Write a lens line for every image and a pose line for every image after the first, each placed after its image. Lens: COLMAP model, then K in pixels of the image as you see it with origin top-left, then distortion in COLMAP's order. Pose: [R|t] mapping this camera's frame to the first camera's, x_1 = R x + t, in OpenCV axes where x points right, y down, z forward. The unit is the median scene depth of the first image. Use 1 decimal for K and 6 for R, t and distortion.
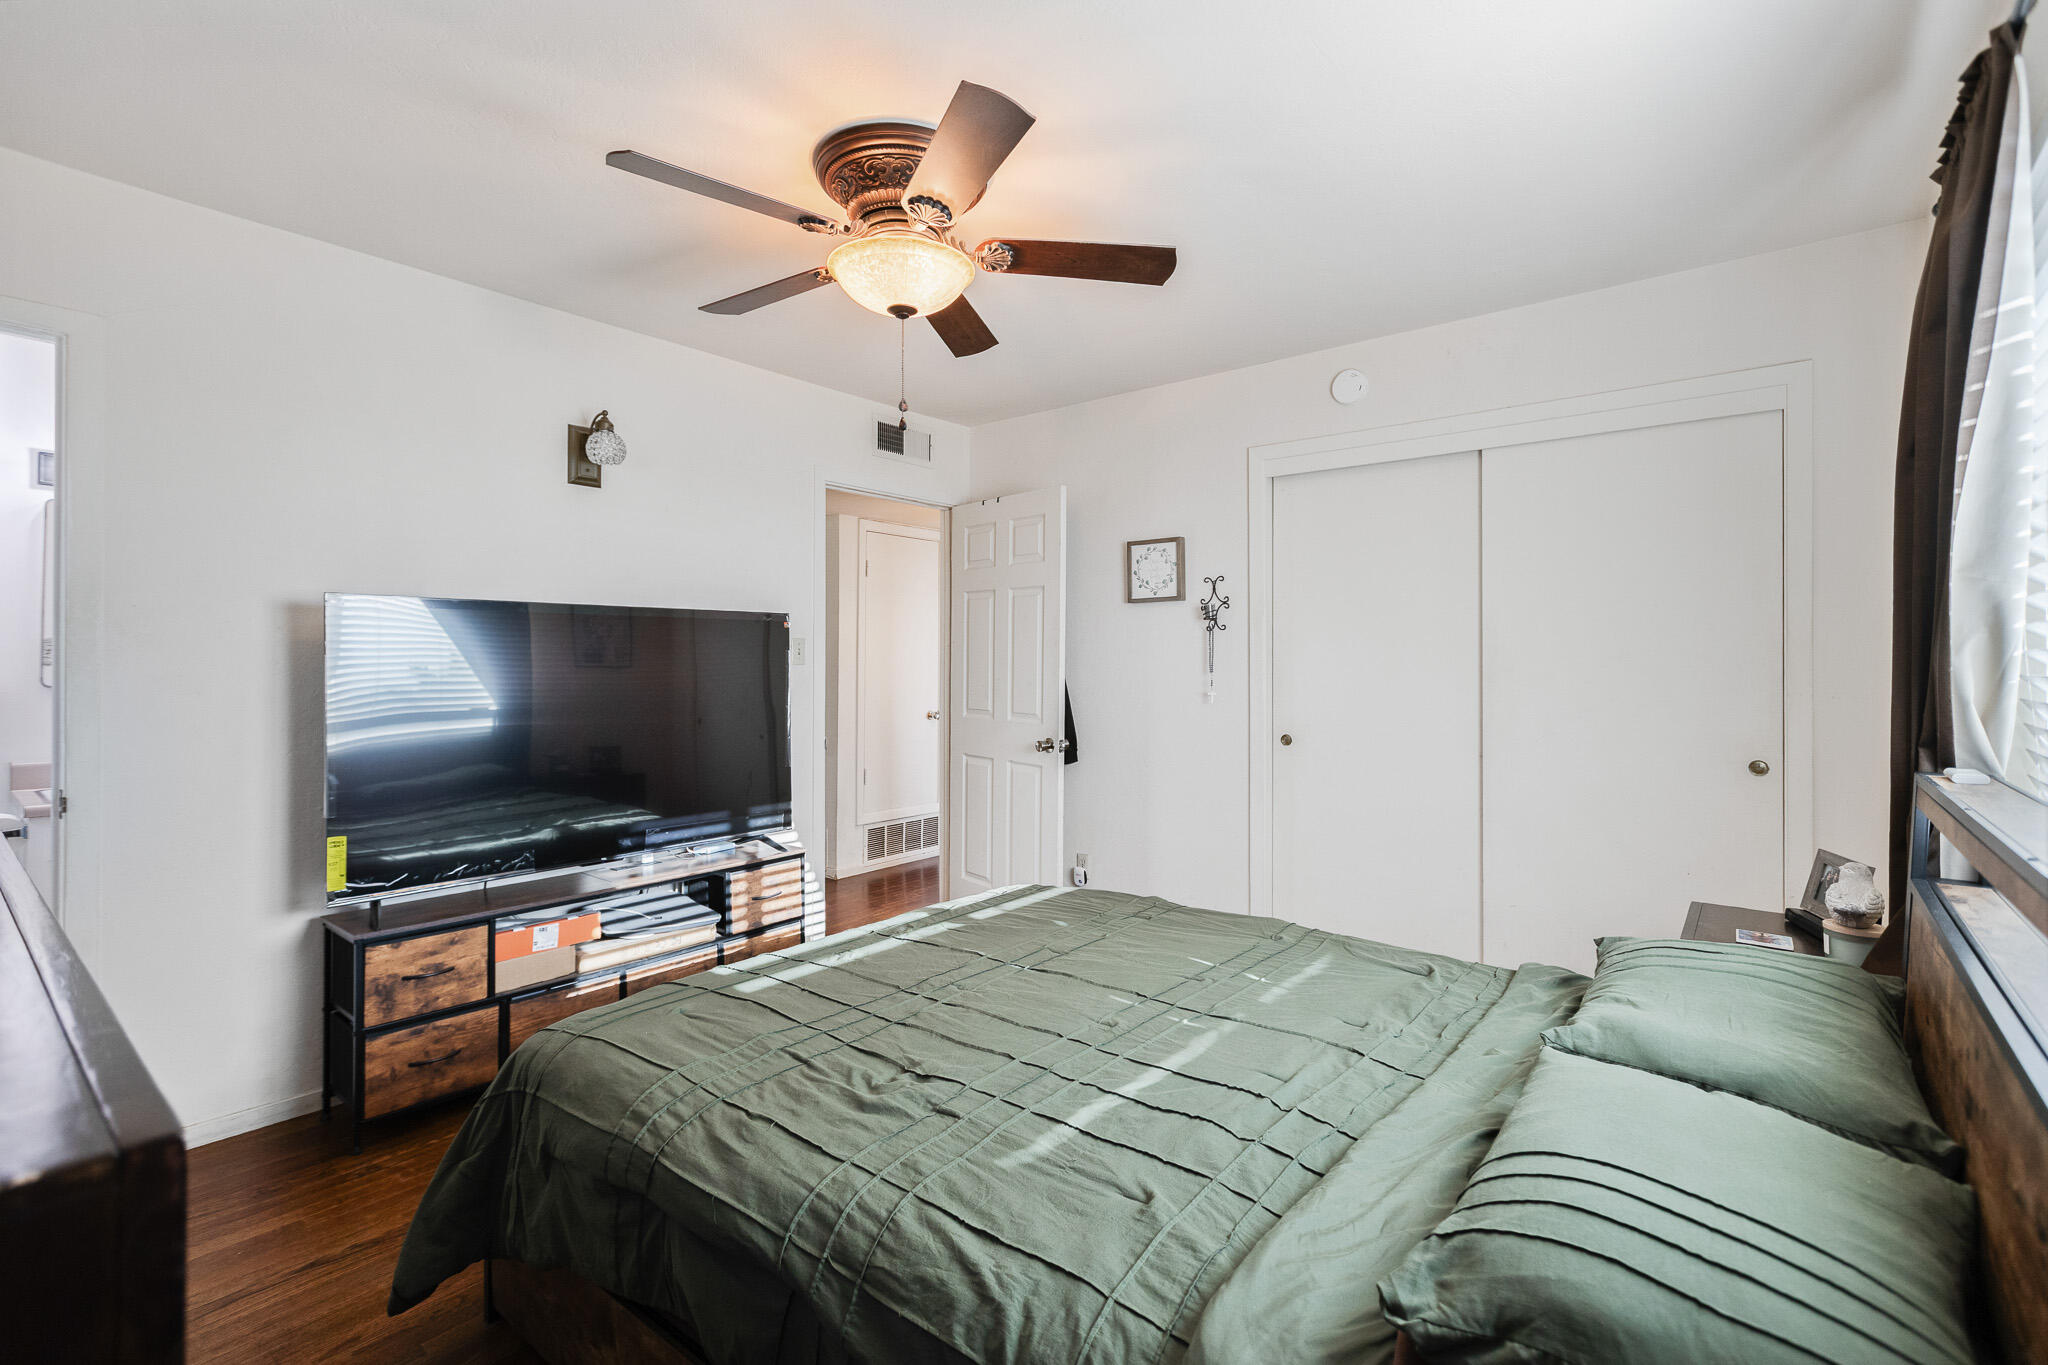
lens RADIAL K [[920.7, 0, 1018.5], [0, 920.7, 673.0], [0, 0, 1]] dist [0.000943, -0.000719]
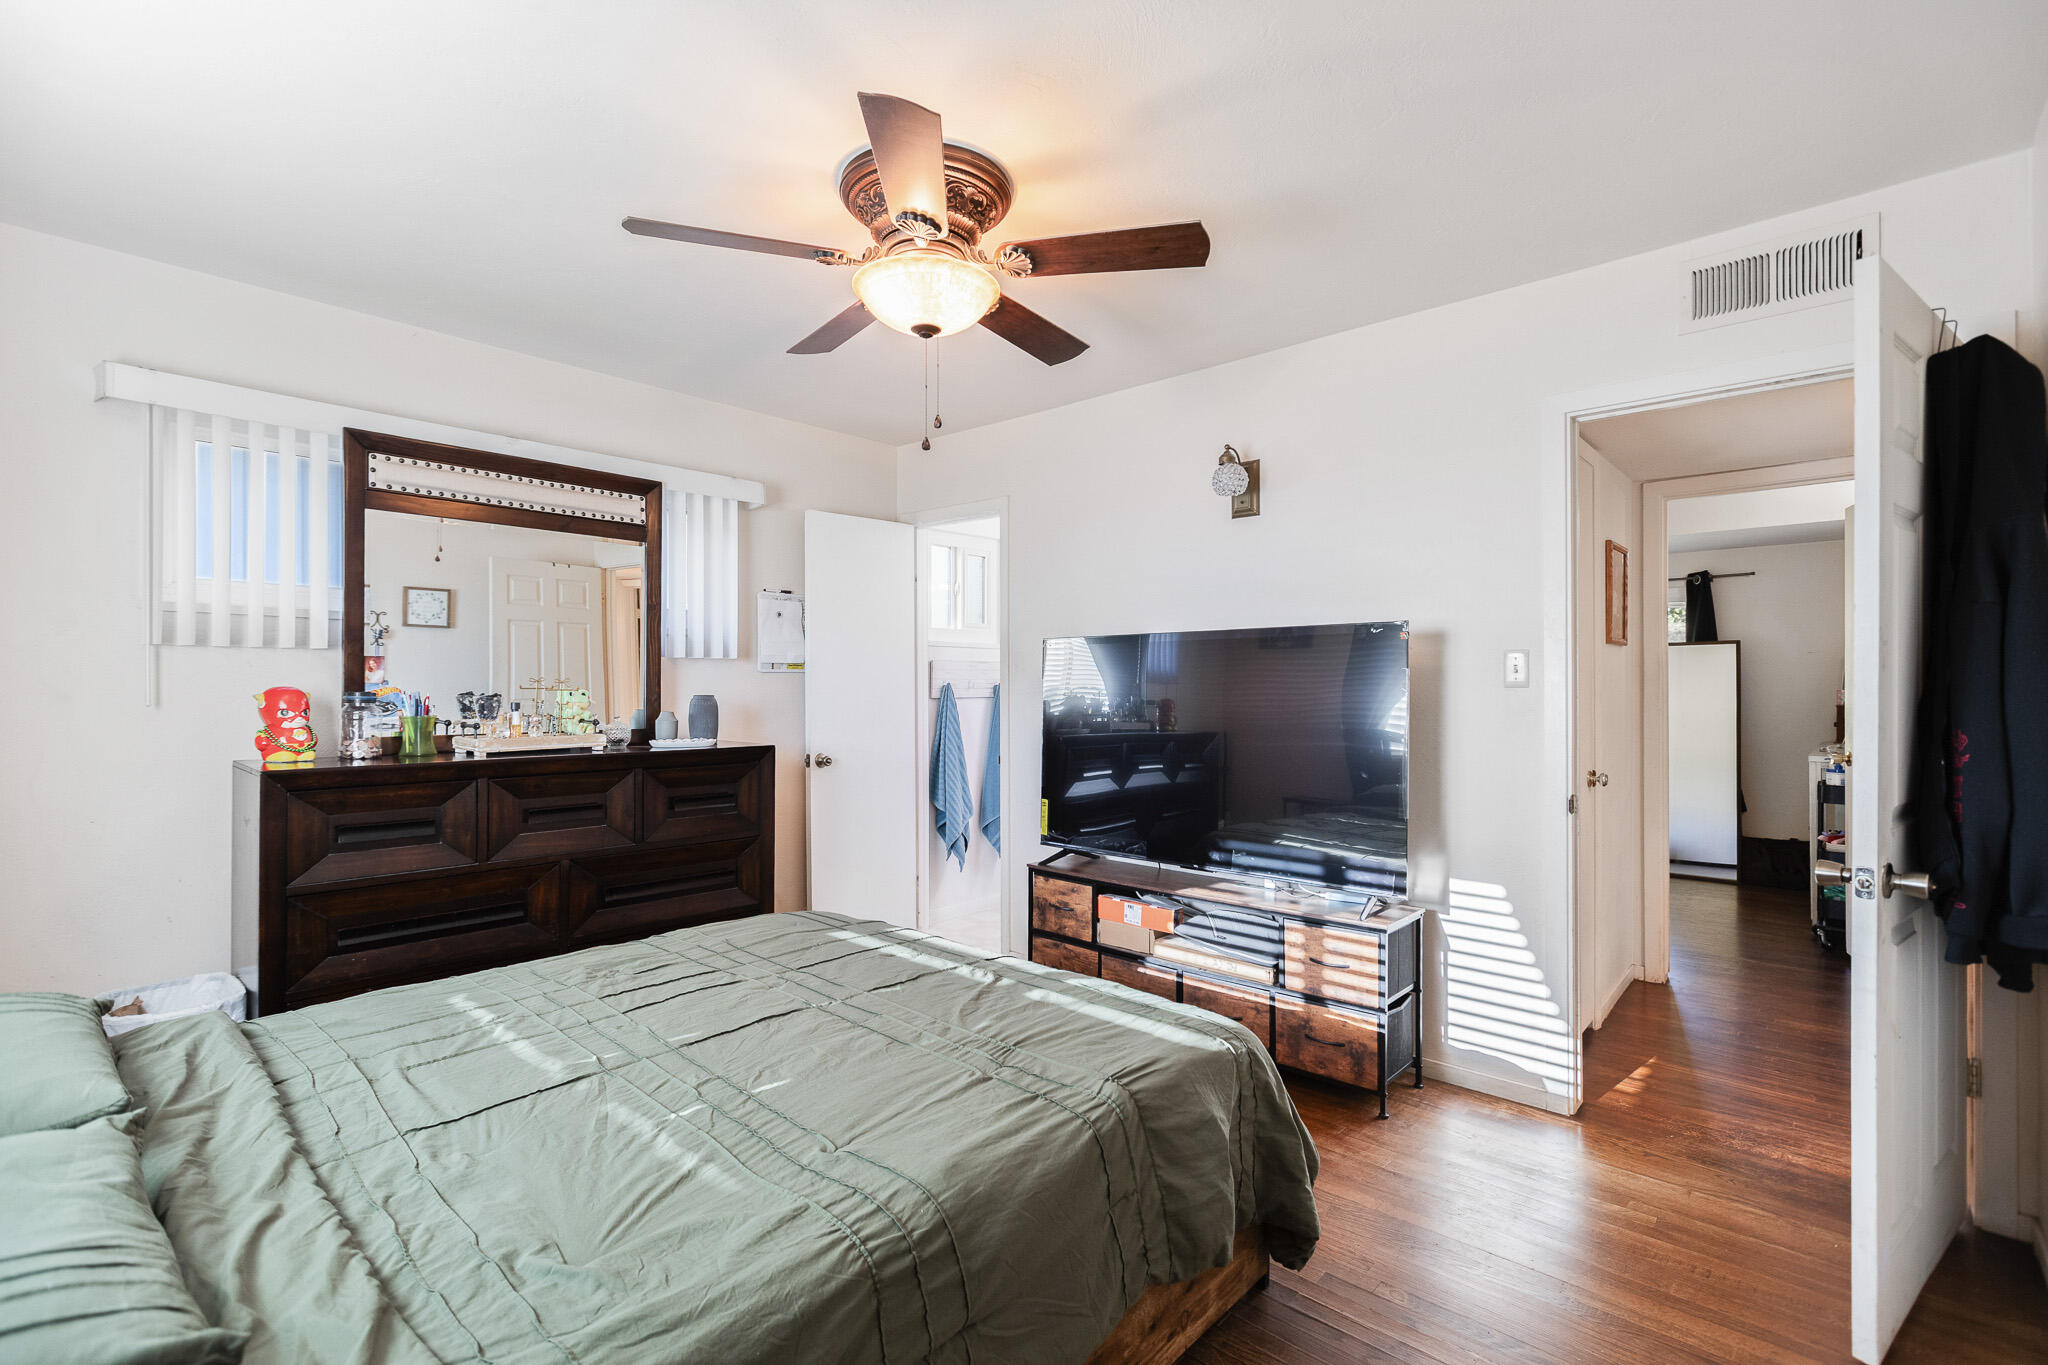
lens RADIAL K [[920.7, 0, 1019.1], [0, 920.7, 684.2], [0, 0, 1]] dist [0.000943, -0.000719]
pose [[-0.043570, 0.000865, -0.999050, 0.655115], [-0.006373, 0.999979, 0.001143, -0.010924], [0.999030, 0.006417, -0.043563, 0.861184]]
